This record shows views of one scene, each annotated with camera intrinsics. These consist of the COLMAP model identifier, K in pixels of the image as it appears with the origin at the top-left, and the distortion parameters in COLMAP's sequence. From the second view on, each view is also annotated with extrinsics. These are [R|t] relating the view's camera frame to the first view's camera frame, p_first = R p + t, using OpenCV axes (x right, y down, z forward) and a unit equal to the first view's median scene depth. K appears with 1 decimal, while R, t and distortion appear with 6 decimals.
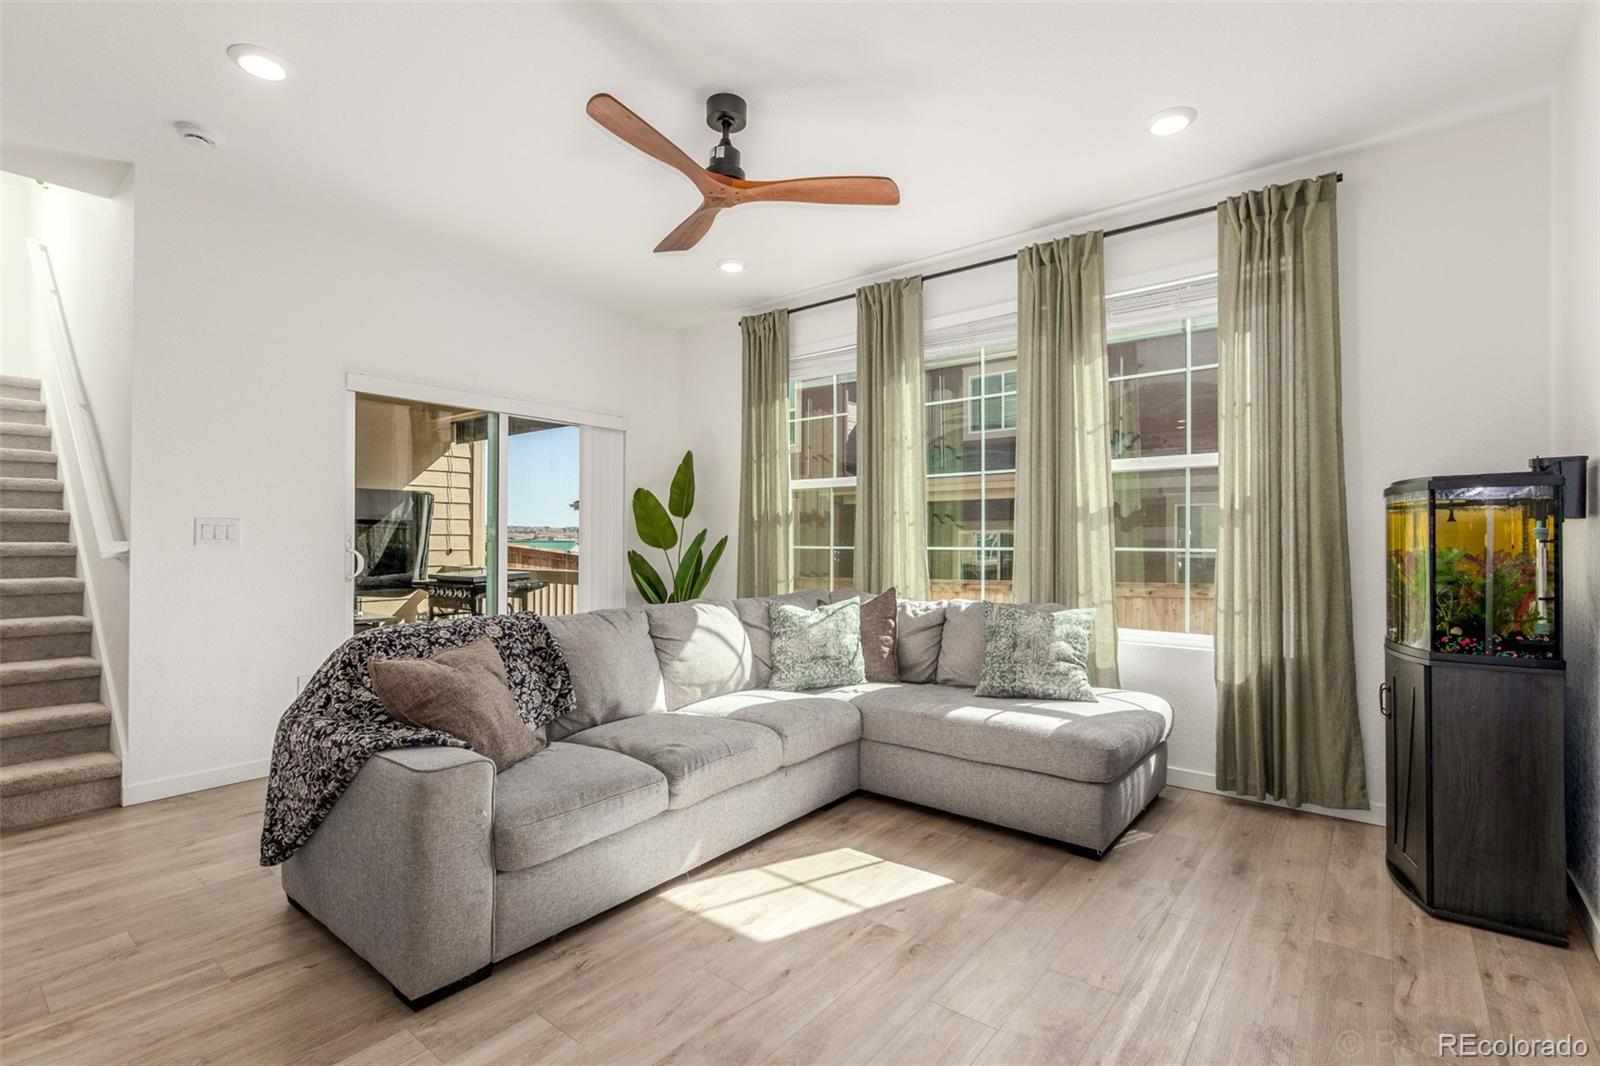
lens RADIAL K [[729.3, 0, 792.8], [0, 729.3, 540.7], [0, 0, 1]] dist [0.000751, 0.000340]
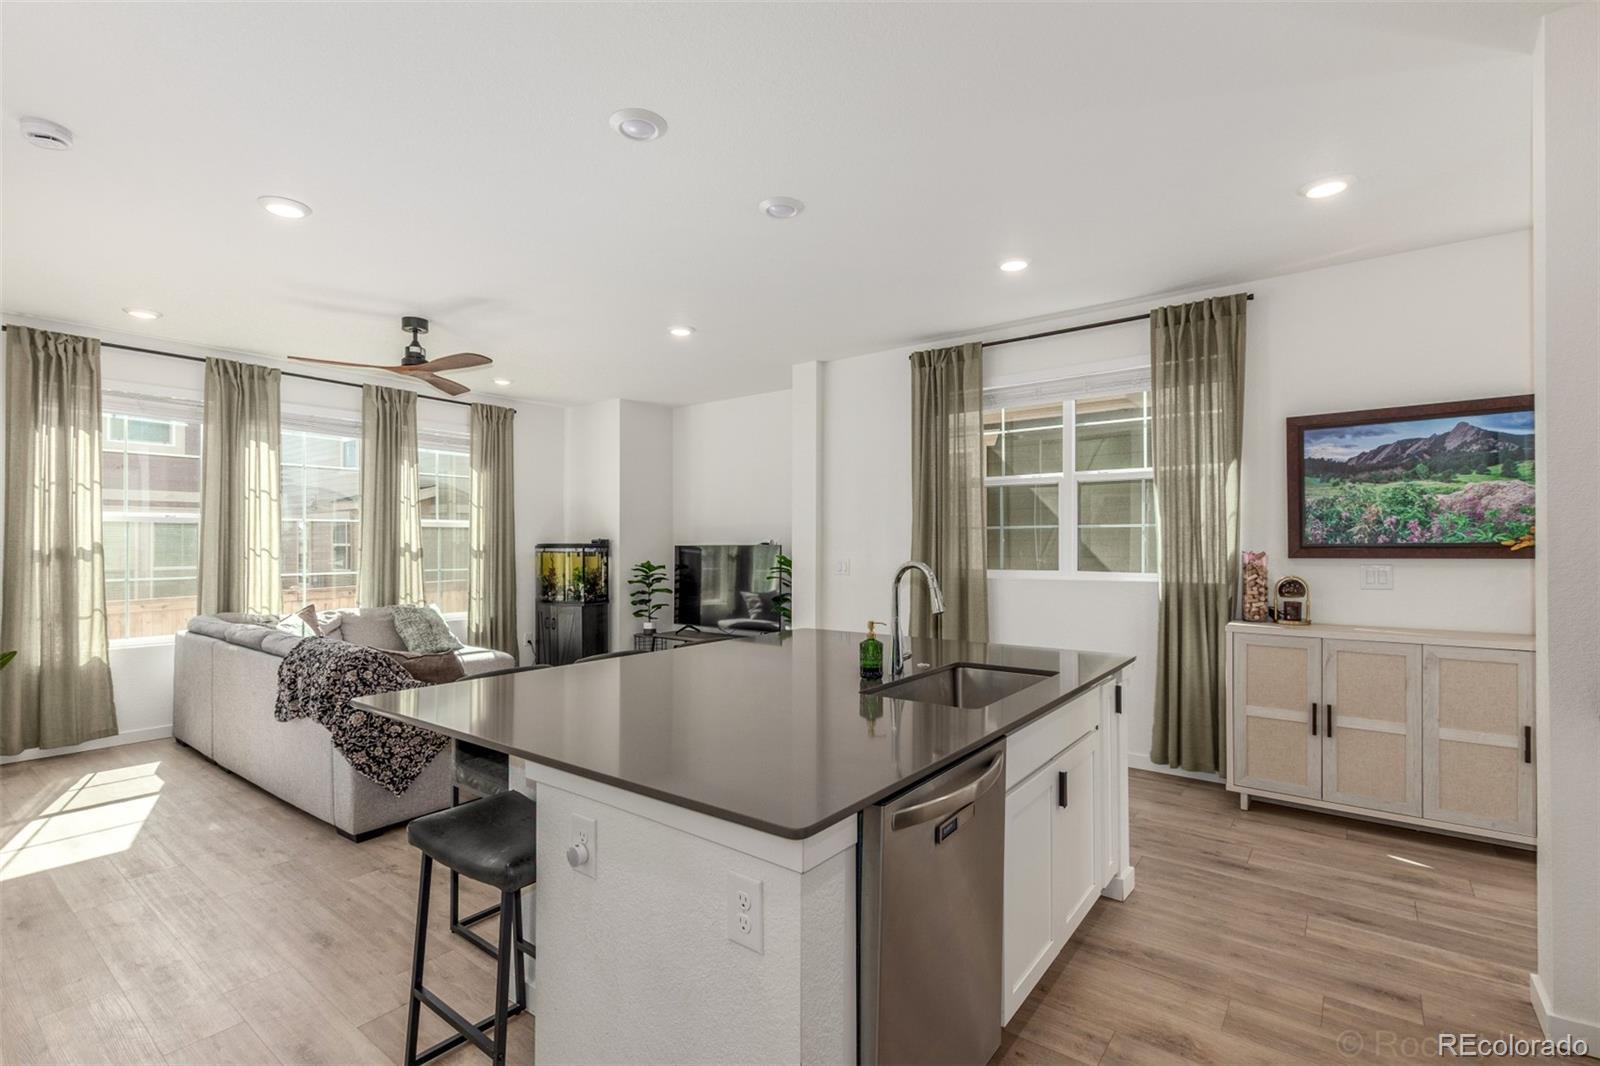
lens RADIAL K [[729.3, 0, 808.2], [0, 729.3, 540.7], [0, 0, 1]] dist [0.000751, 0.000340]
pose [[-0.035675, 0.000302, 0.999363, -1.380255], [-0.003279, 0.999995, -0.000419, -0.065351], [-0.999358, -0.003292, -0.035674, 0.104688]]
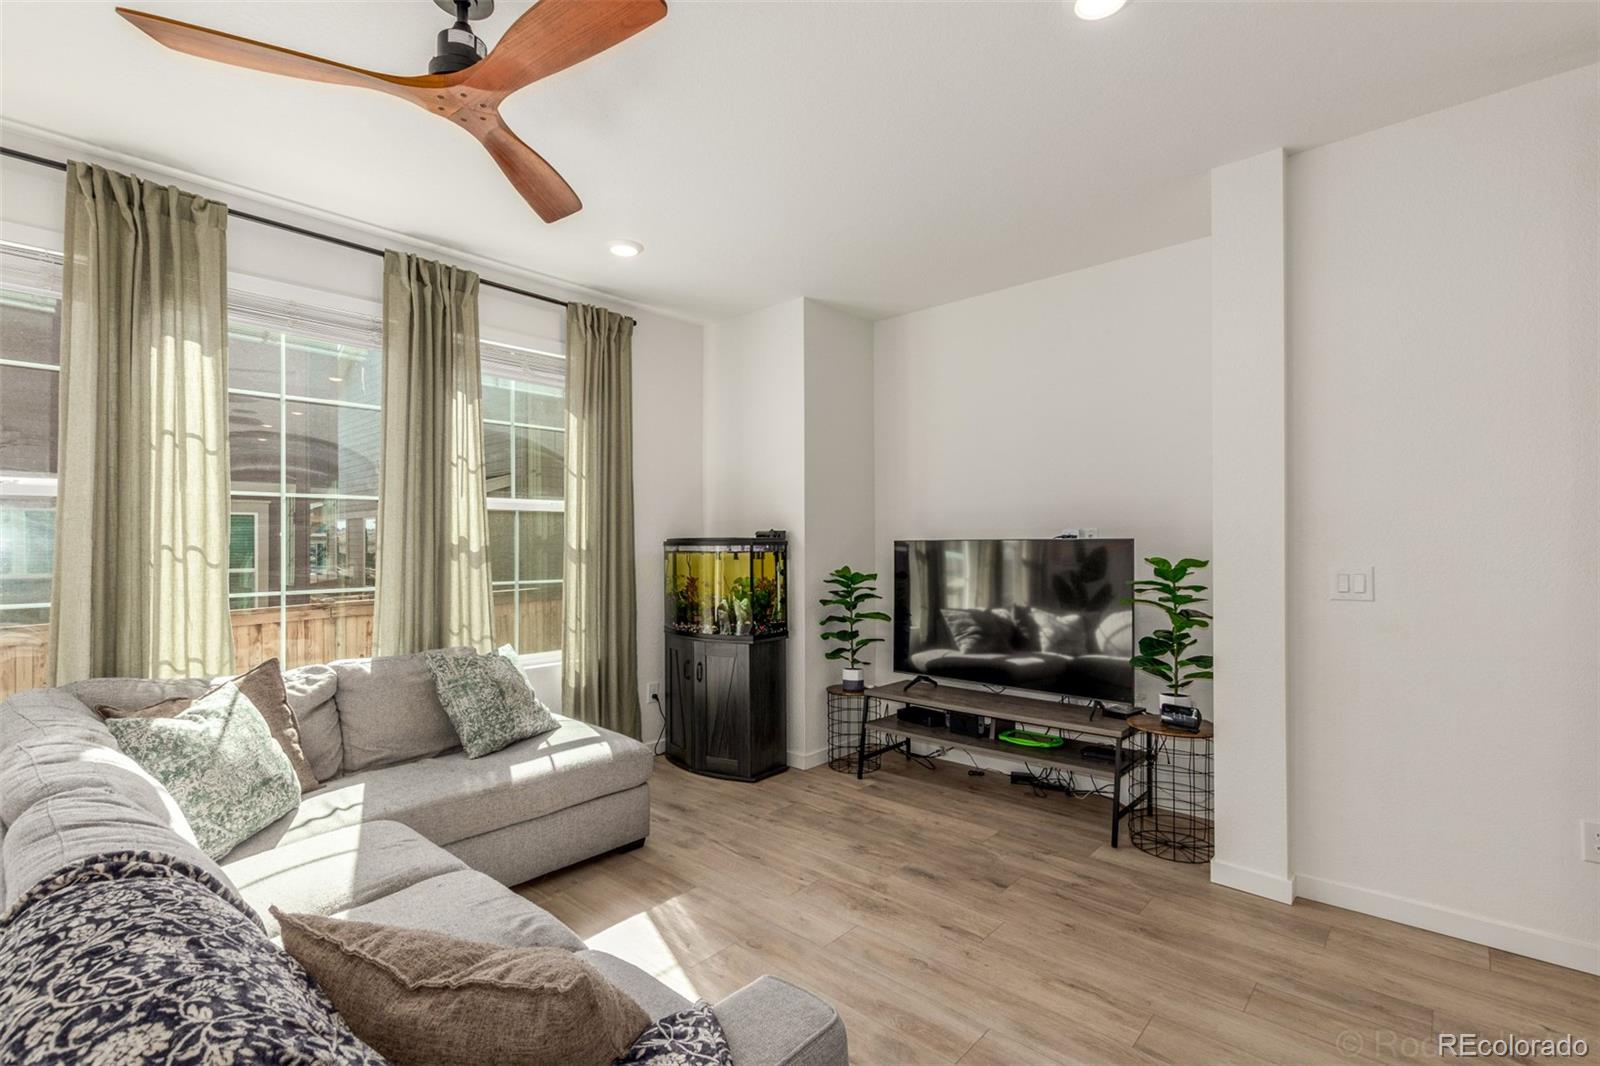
lens RADIAL K [[729.3, 0, 803.7], [0, 729.3, 536.5], [0, 0, 1]] dist [0.000751, 0.000340]
pose [[0.052034, 0.004322, 0.998636, -0.569978], [-0.000563, 0.999991, -0.004299, -0.053803], [-0.998645, -0.000338, 0.052036, 0.485160]]
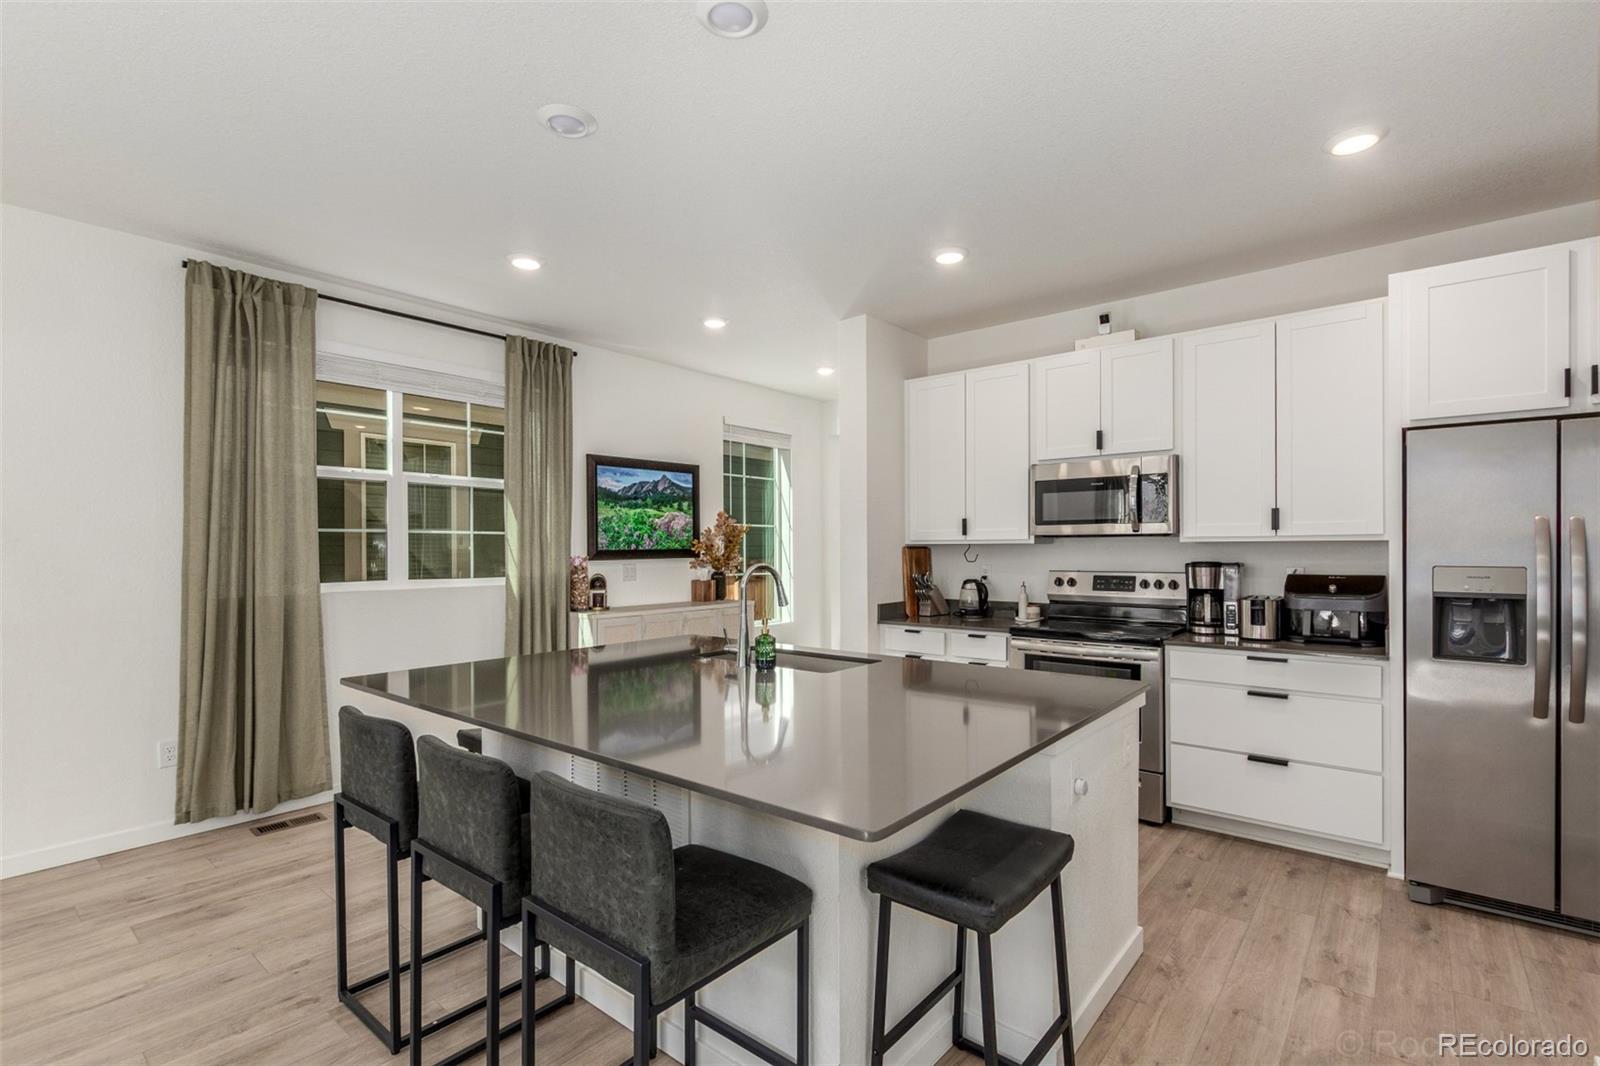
lens RADIAL K [[729.3, 0, 789.6], [0, 729.3, 548.9], [0, 0, 1]] dist [0.000751, 0.000340]
pose [[-0.999687, -0.000614, 0.024994, -0.747521], [-0.000746, 0.999986, -0.005272, -0.058264], [-0.024991, -0.005289, -0.999674, 0.769518]]
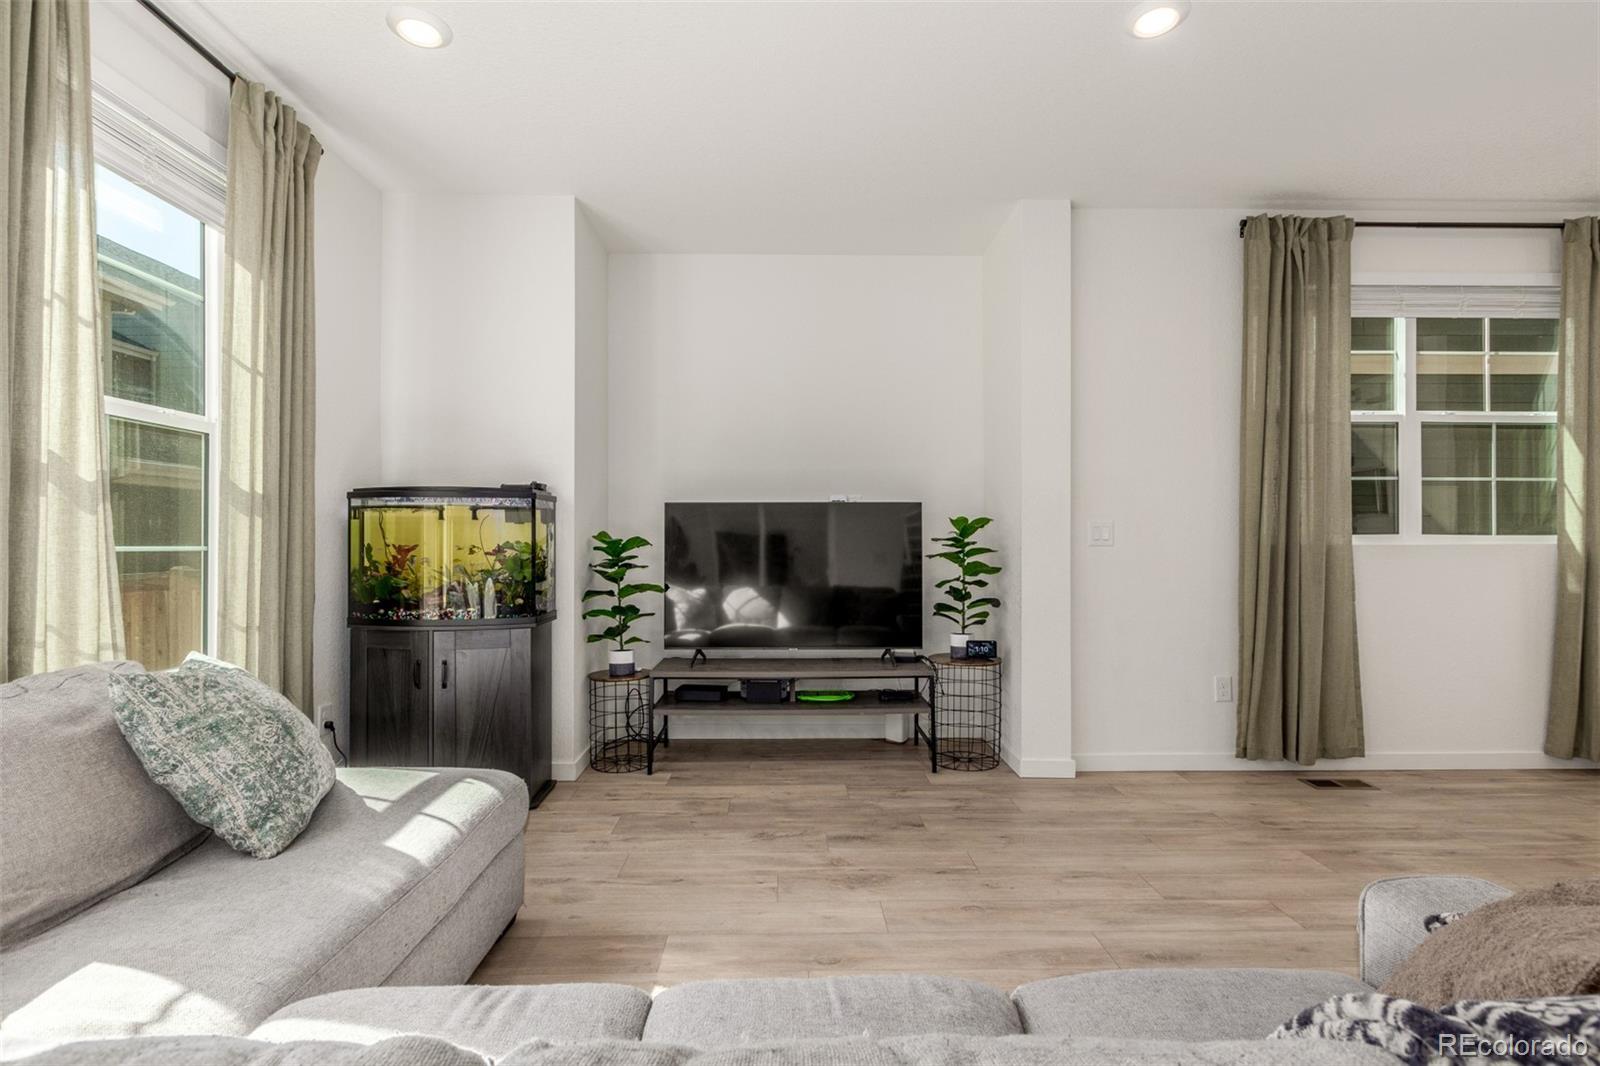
lens RADIAL K [[729.3, 0, 798.8], [0, 729.3, 534.7], [0, 0, 1]] dist [0.000751, 0.000340]
pose [[-0.644807, -0.001548, 0.764344, -0.309051], [-0.007925, 0.999958, -0.004660, -0.000672], [-0.764305, -0.009062, -0.644792, 0.937265]]
